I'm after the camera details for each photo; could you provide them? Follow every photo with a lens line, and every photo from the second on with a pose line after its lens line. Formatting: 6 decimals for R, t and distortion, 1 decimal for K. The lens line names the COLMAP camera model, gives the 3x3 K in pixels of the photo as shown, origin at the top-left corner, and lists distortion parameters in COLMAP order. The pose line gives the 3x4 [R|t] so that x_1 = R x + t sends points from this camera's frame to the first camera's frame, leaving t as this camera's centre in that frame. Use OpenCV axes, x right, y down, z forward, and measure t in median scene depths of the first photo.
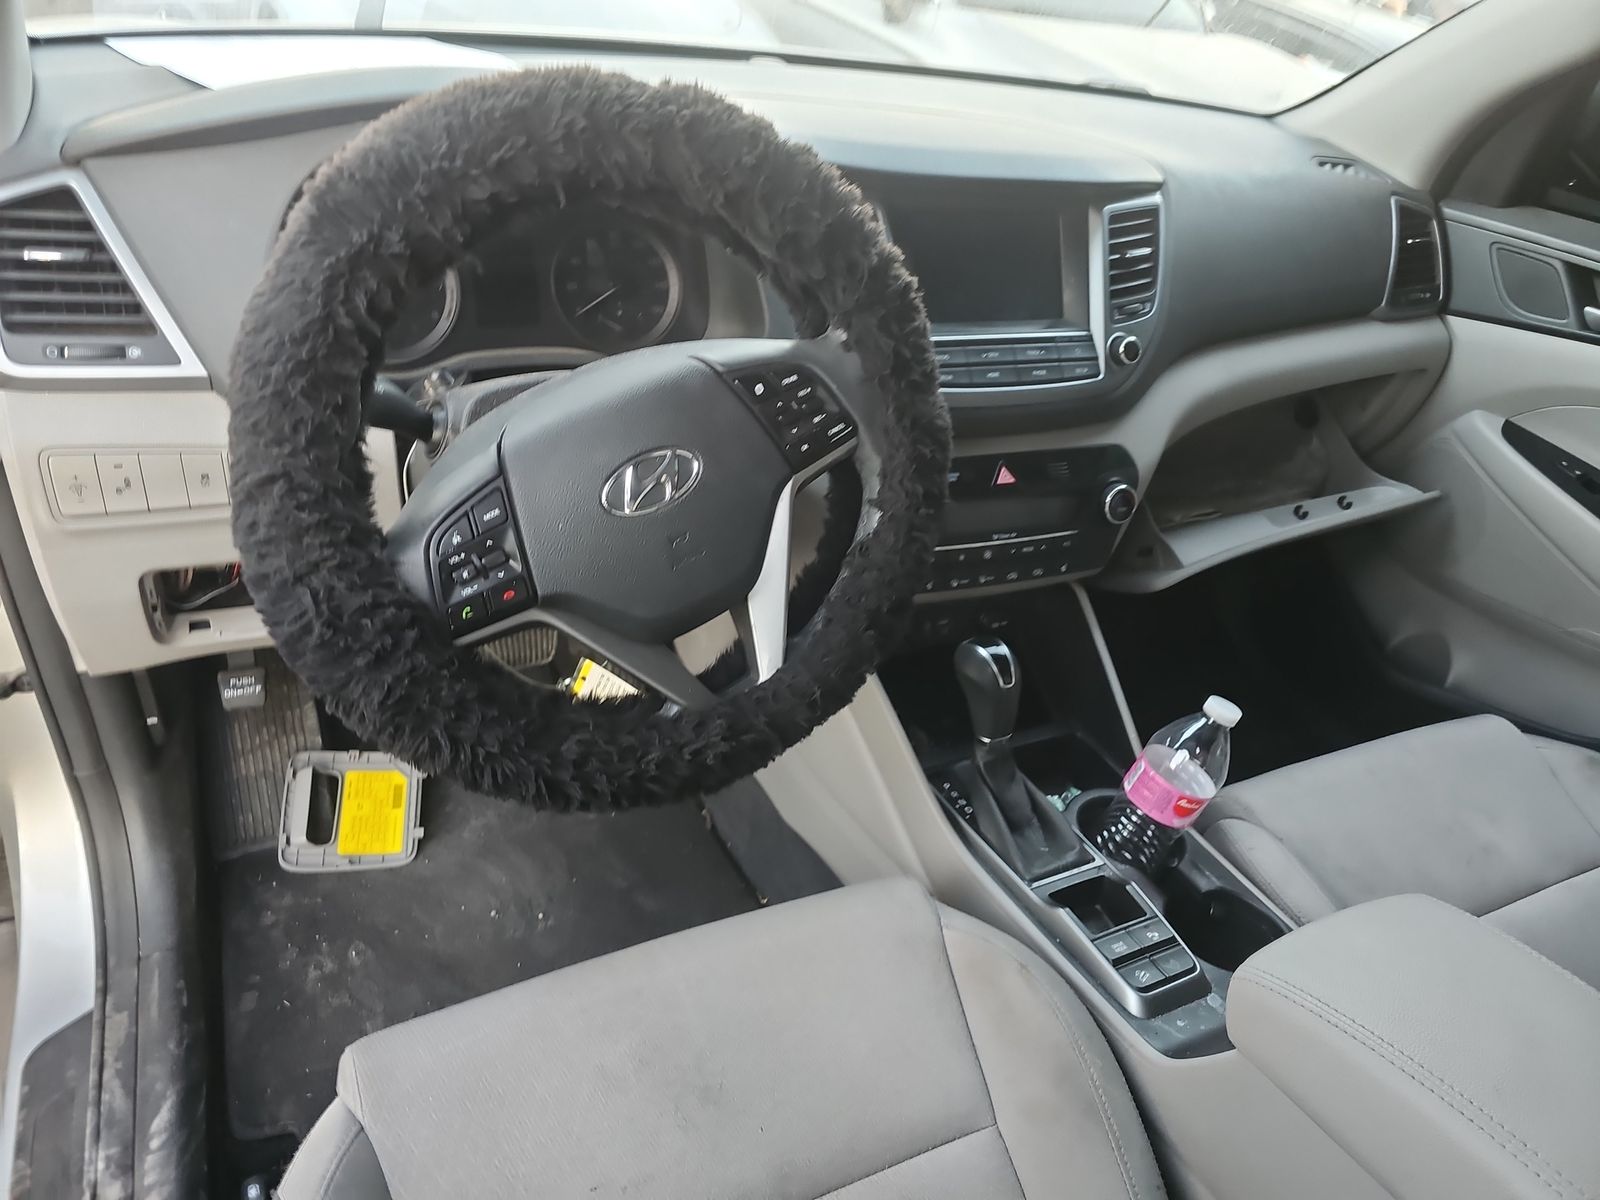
lens RADIAL K [[1052.1, 0, 802.7], [0, 1052.1, 588.5], [0, 0, 1]] dist [0.054518, -0.045744]
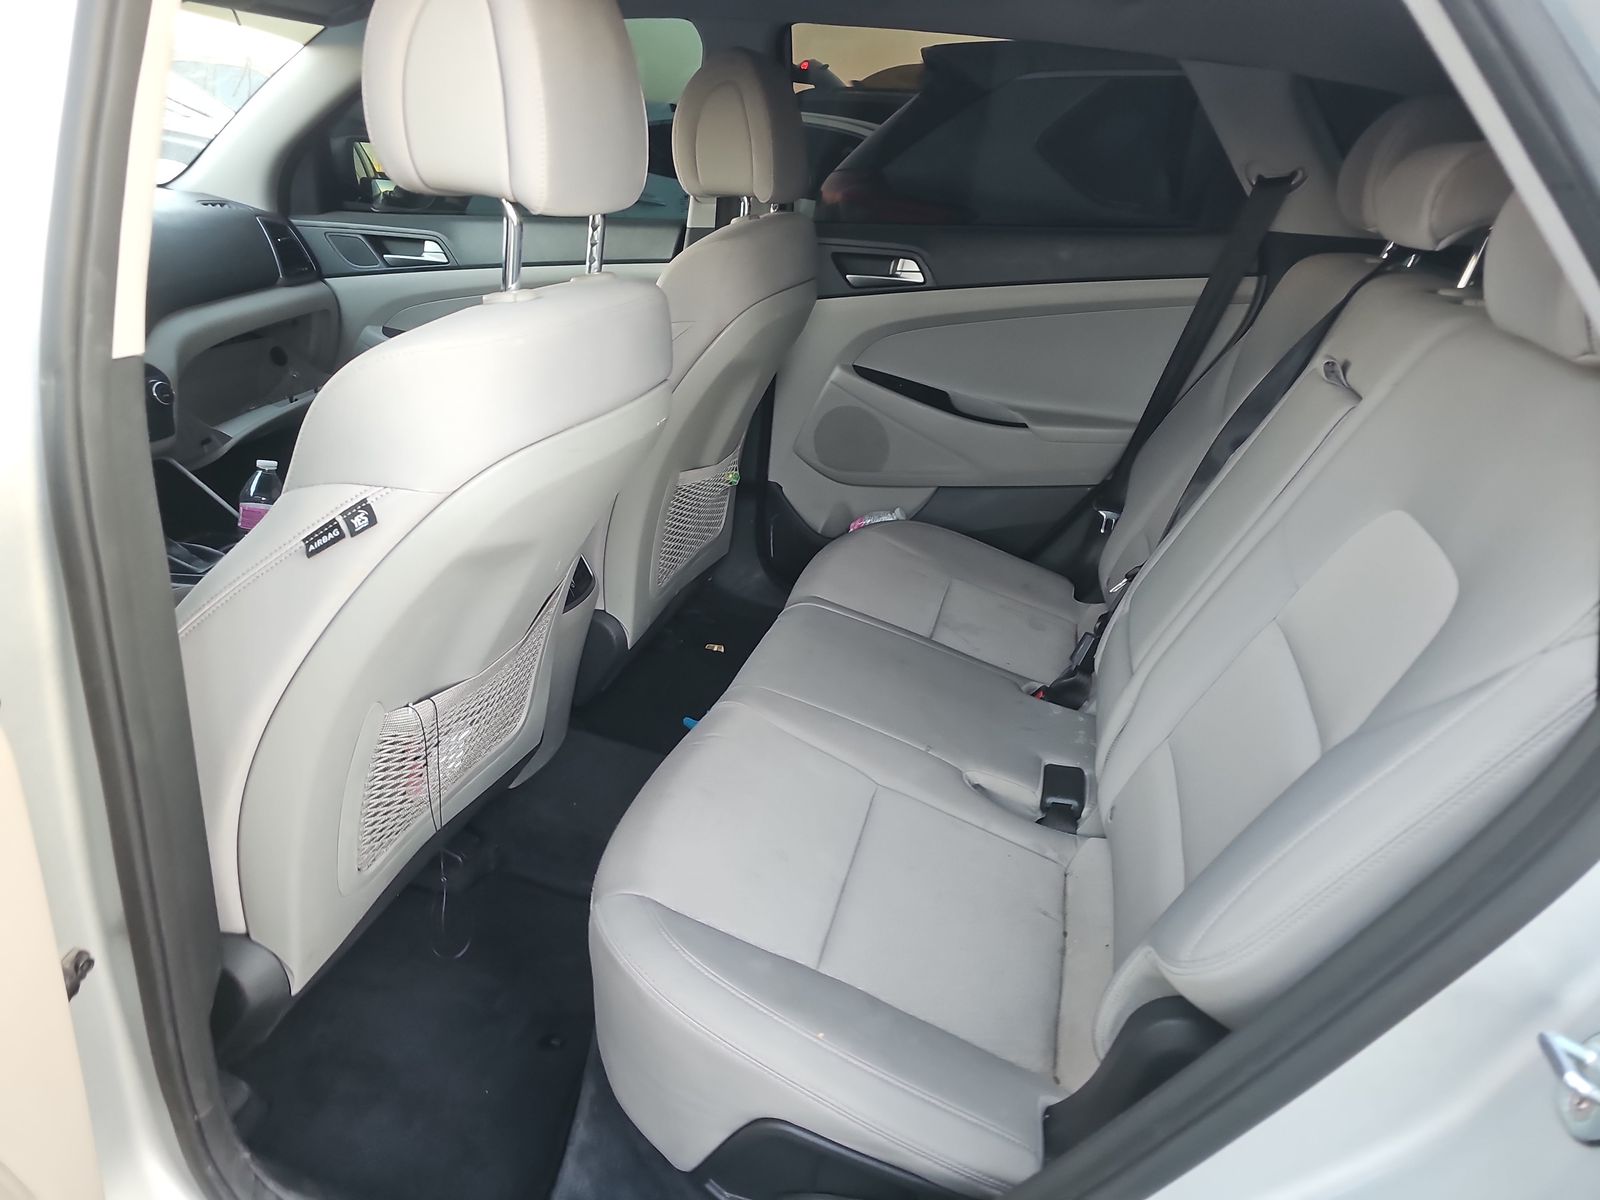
lens RADIAL K [[1000.9, 0, 760.1], [0, 1000.9, 592.5], [0, 0, 1]] dist [0.019546, 0.000426]
pose [[0.659306, -0.406863, 0.632280, -0.285836], [0.432614, 0.893070, 0.123572, 0.514185], [-0.614947, 0.192062, 0.764822, -0.988263]]
